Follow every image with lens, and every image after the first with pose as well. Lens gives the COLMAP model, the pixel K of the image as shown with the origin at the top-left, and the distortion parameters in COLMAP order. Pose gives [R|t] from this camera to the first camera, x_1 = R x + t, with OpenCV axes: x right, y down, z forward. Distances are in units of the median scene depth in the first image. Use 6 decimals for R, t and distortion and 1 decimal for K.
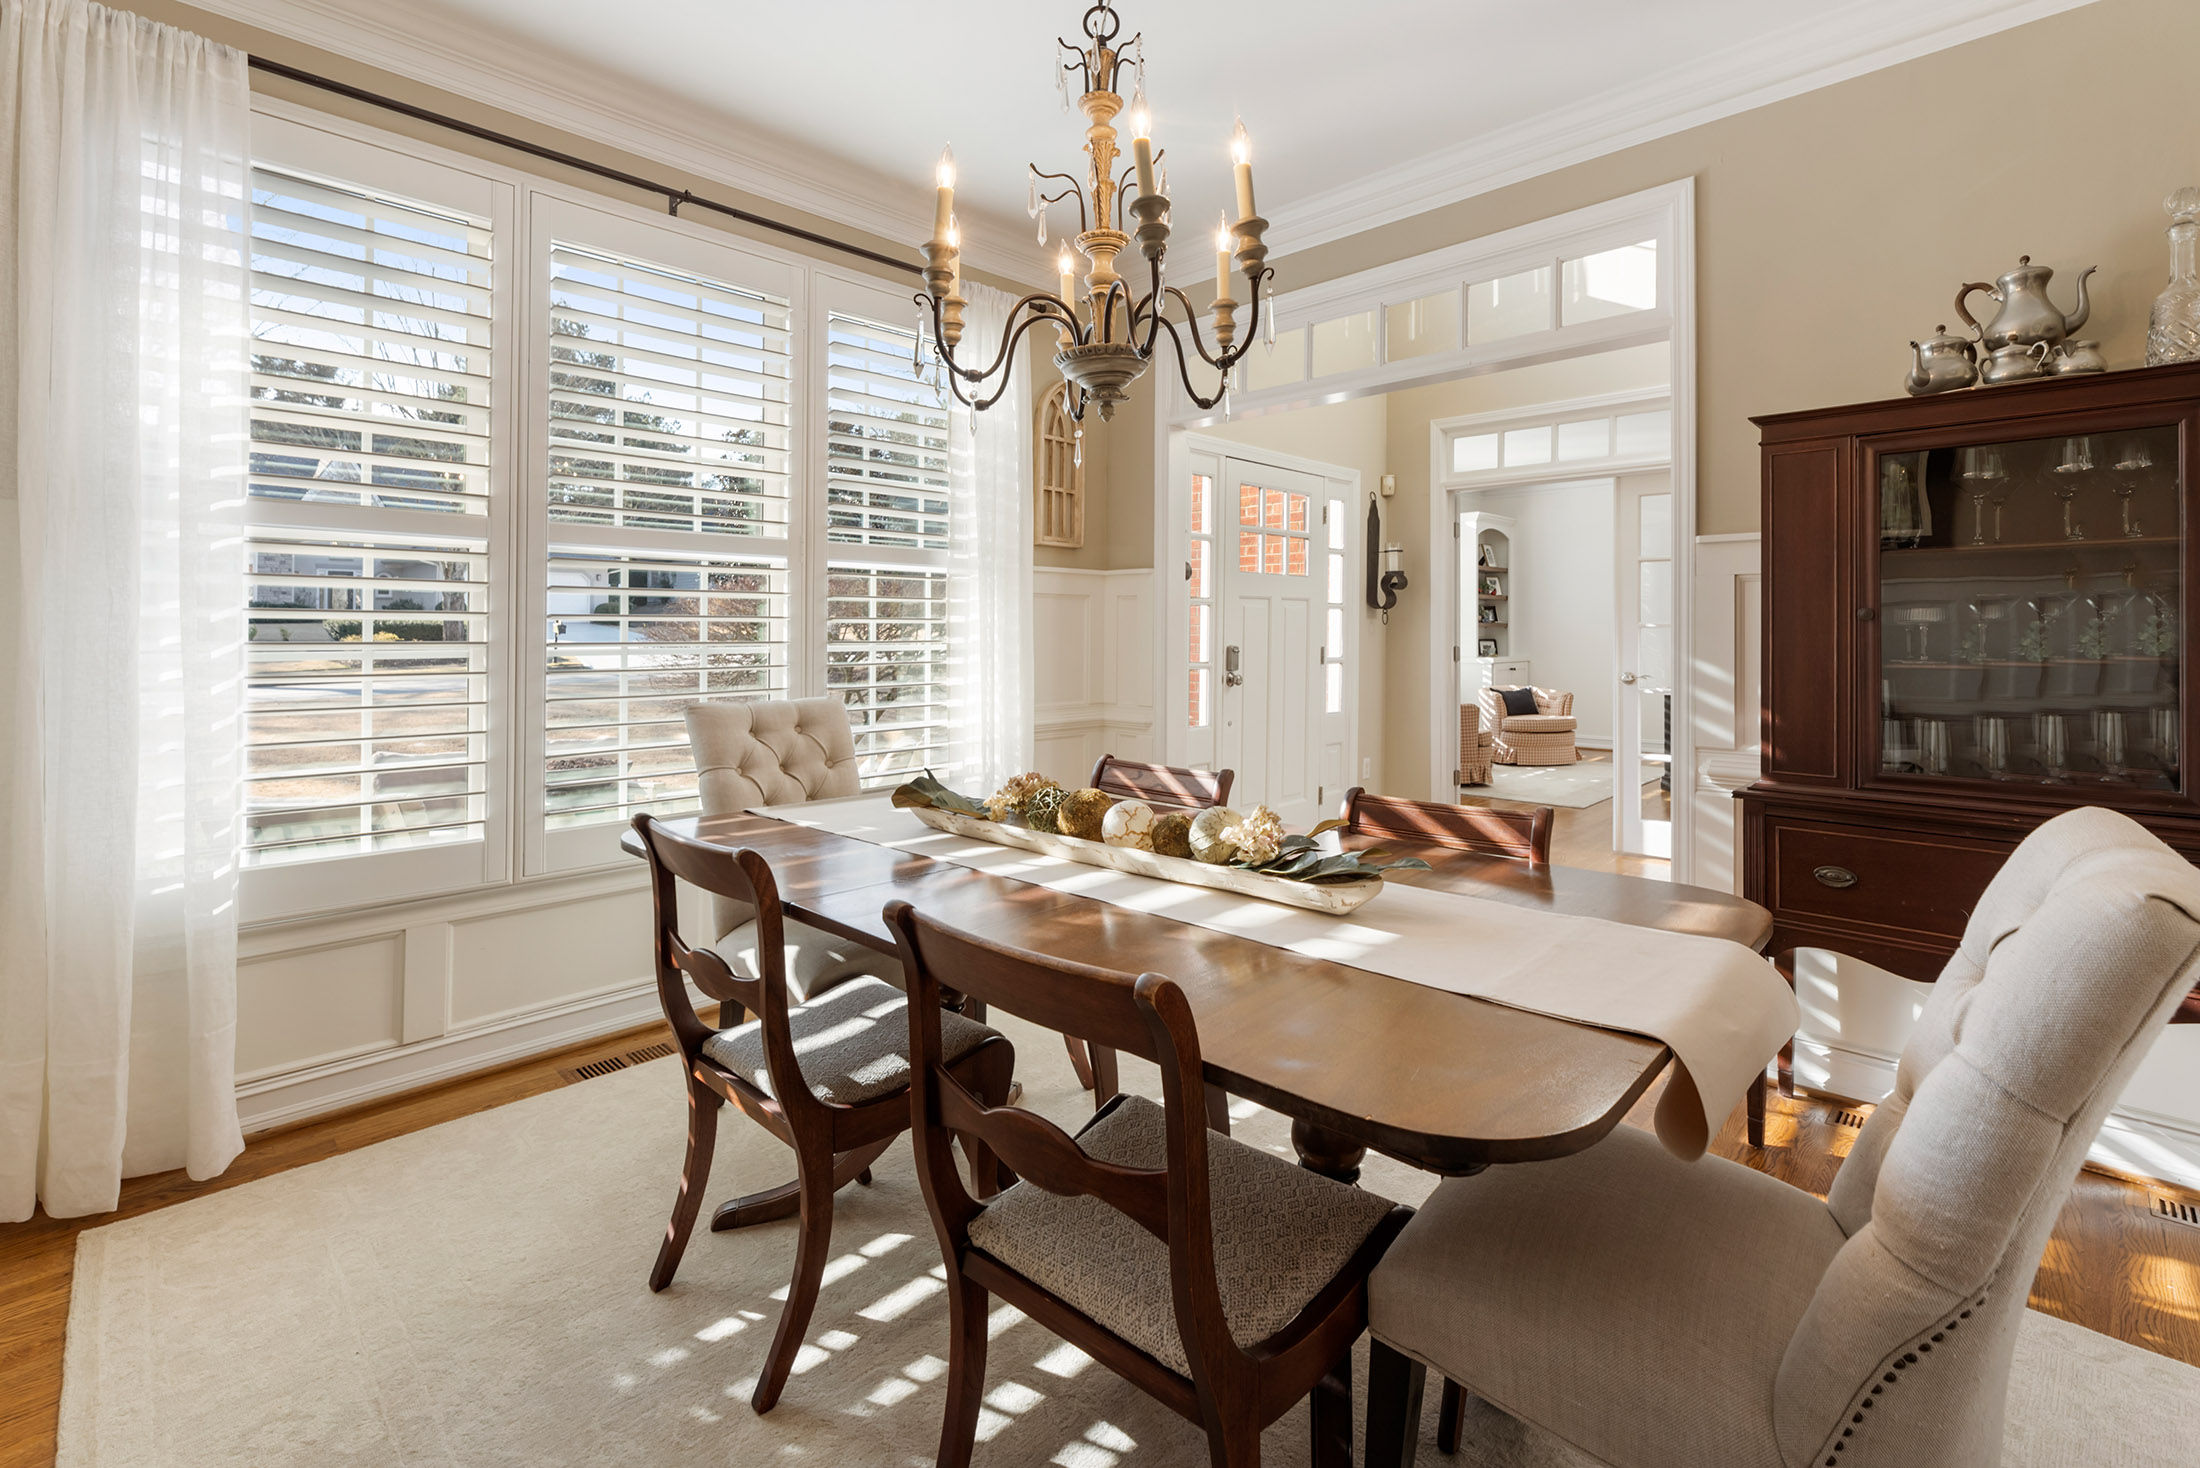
lens RADIAL K [[983.1, 0, 1099.6], [0, 983.1, 617.3], [0, 0, 1]] dist [0.000276, 0.000053]
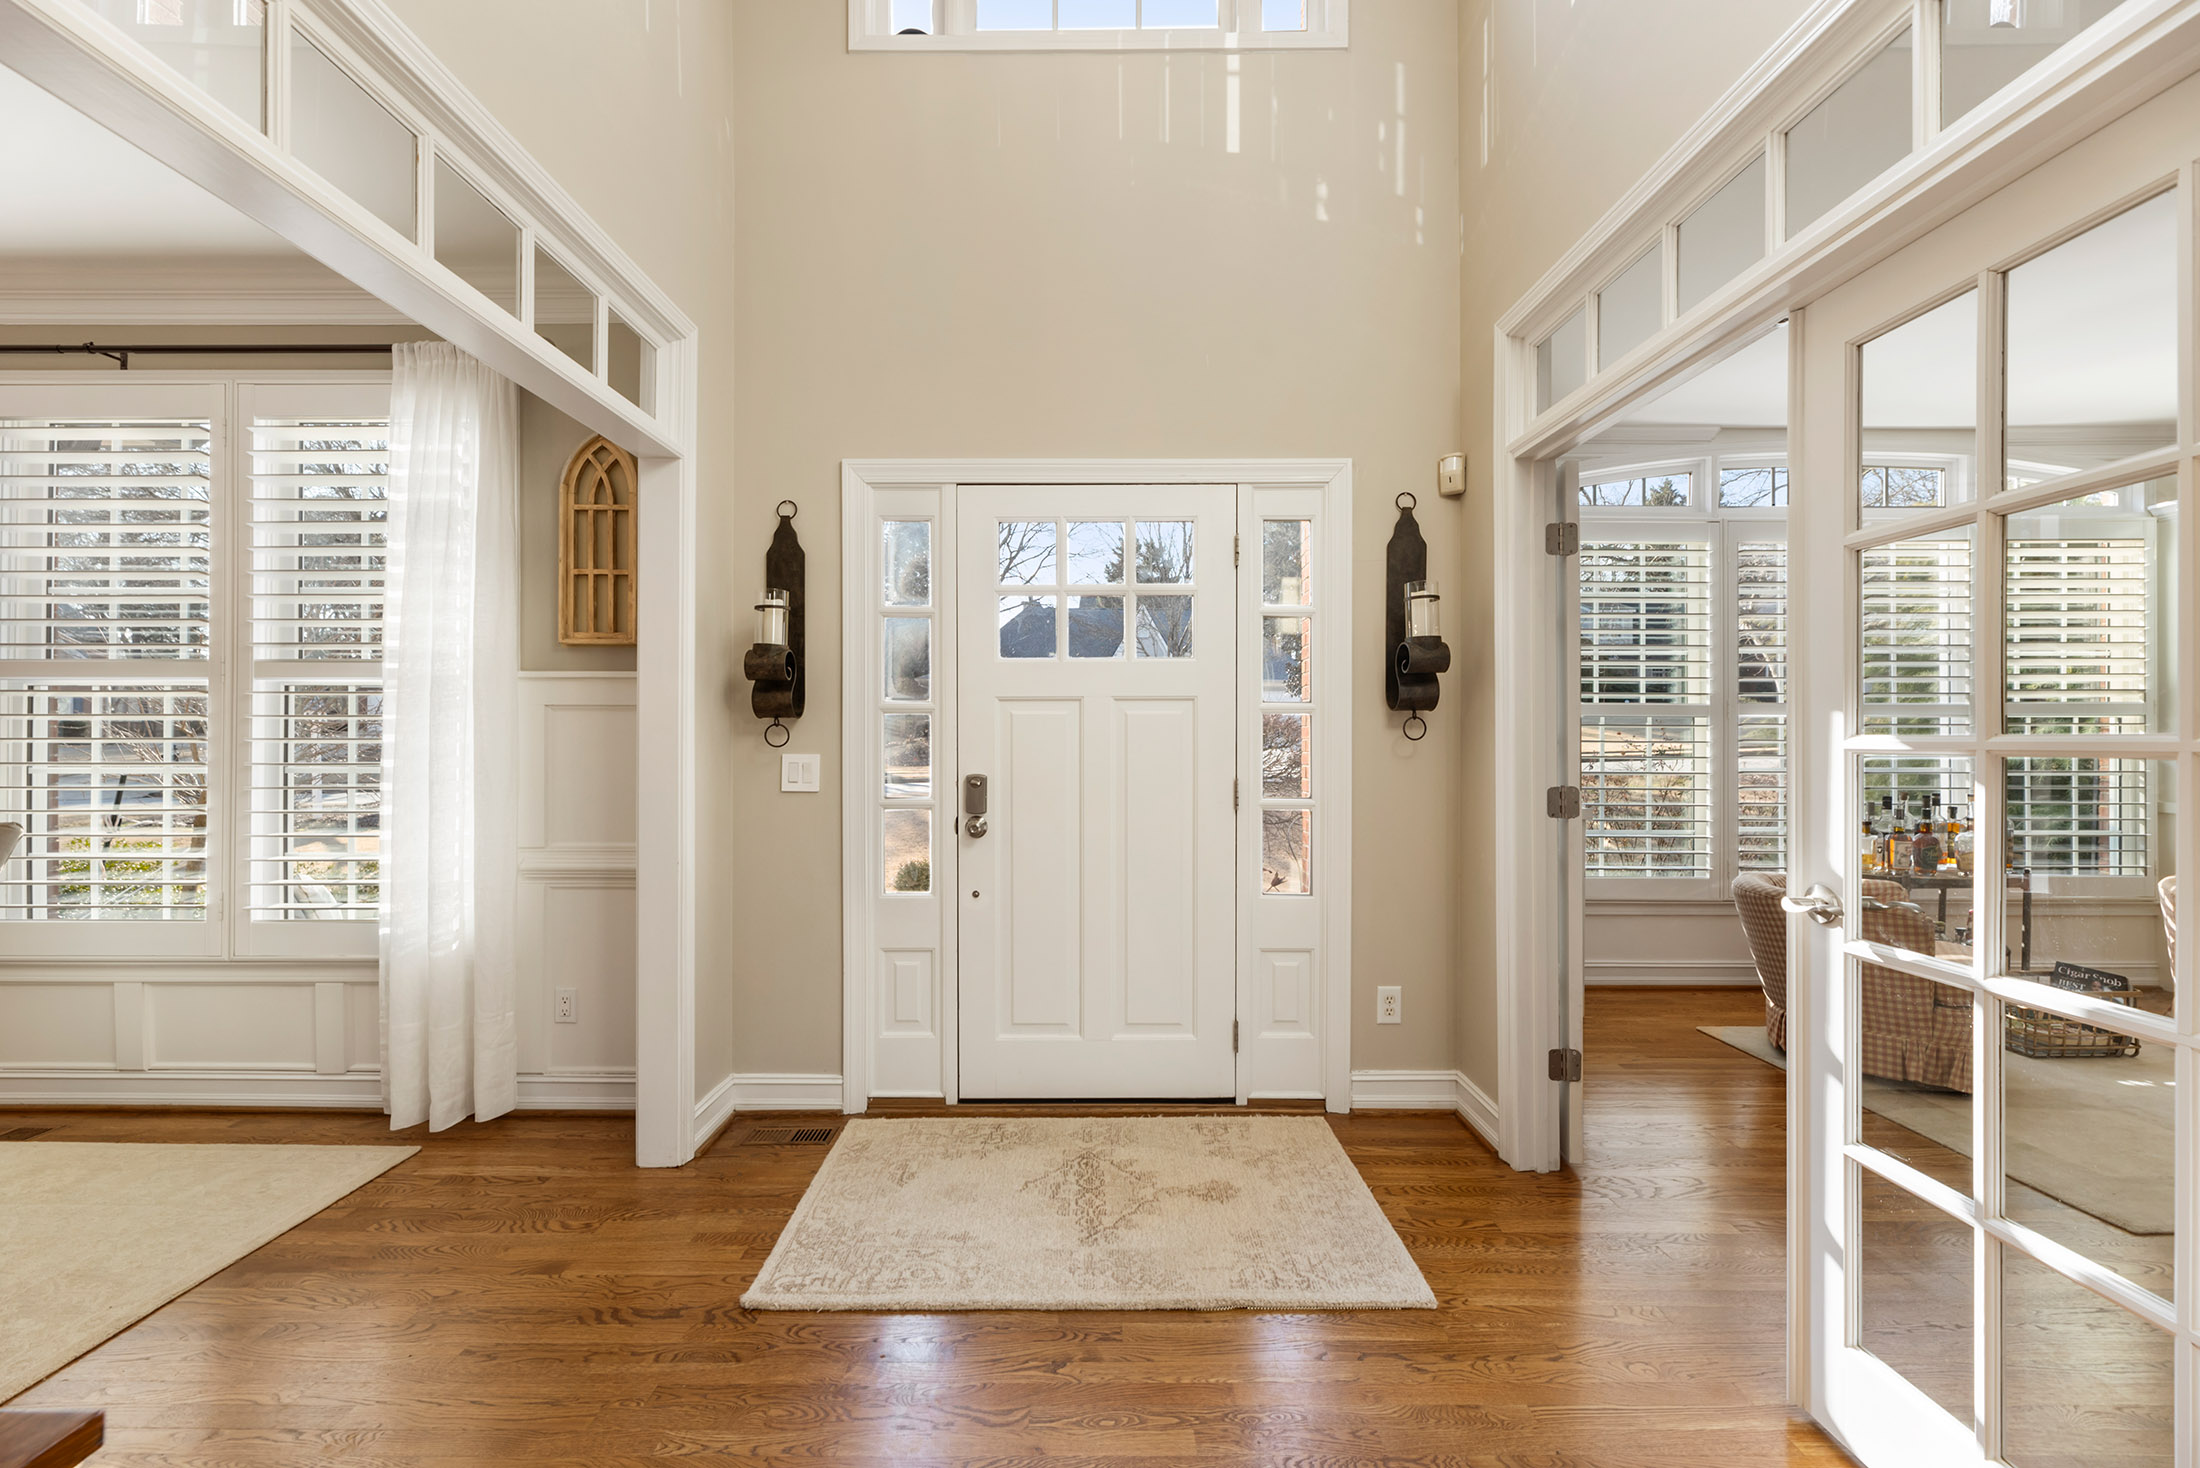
lens RADIAL K [[894.7, 0, 1093.1], [0, 894.7, 734.8], [0, 0, 1]] dist [0.001160, 0.000032]
pose [[0.699478, -0.011325, -0.714564, 0.755000], [0.011613, 0.999923, -0.004480, 0.007809], [0.714560, -0.005165, 0.699555, 0.798423]]
